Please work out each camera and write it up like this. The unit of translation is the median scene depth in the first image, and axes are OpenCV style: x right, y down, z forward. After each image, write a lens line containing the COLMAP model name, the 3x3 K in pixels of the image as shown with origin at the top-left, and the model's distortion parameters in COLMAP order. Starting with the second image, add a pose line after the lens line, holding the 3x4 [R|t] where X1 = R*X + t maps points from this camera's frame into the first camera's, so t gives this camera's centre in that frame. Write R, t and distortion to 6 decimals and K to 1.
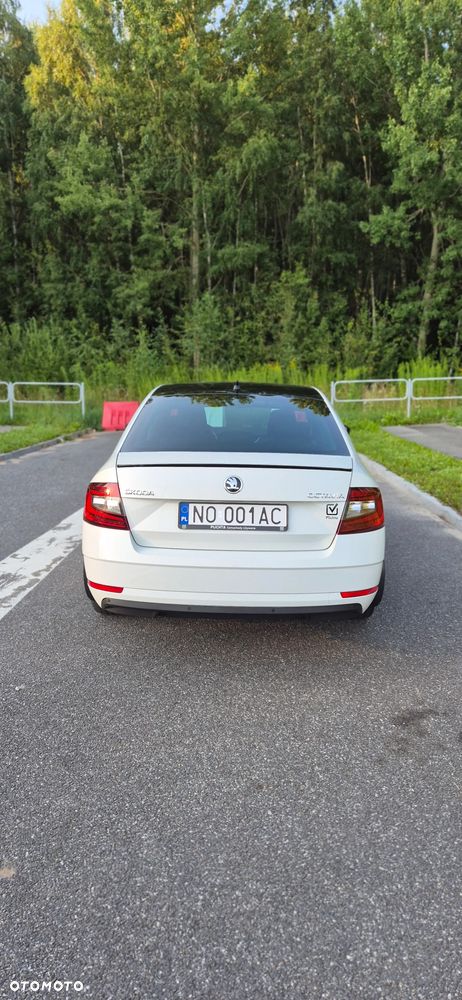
lens RADIAL K [[667.0, 0, 214.0], [0, 667.0, 500.4], [0, 0, 1]] dist [0.080189, -0.074385]
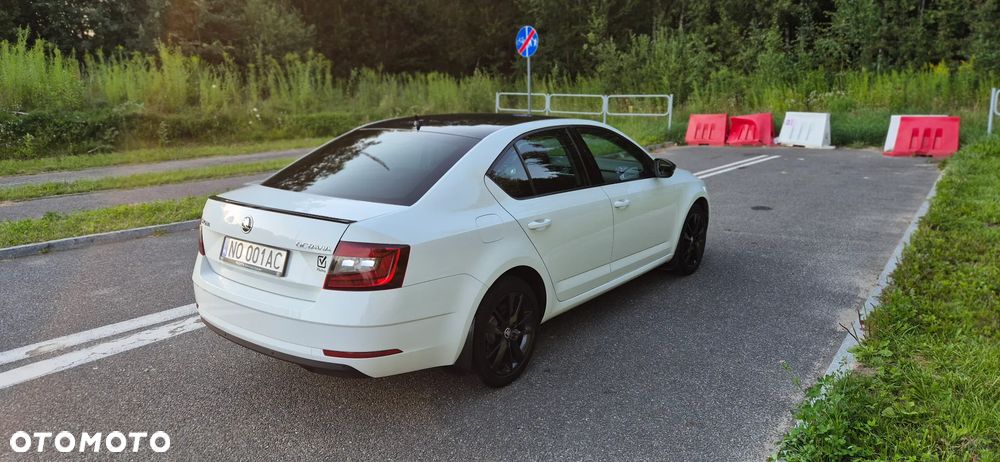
lens RADIAL K [[667.7, 0, 500.0], [0, 667.7, 231.0], [0, 0, 1]] dist [0.078295, -0.076701]
pose [[0.828275, 0.106522, -0.550103, 0.874552], [-0.087312, 0.994307, 0.061074, -0.104915], [0.553477, -0.002556, 0.832861, 0.355585]]
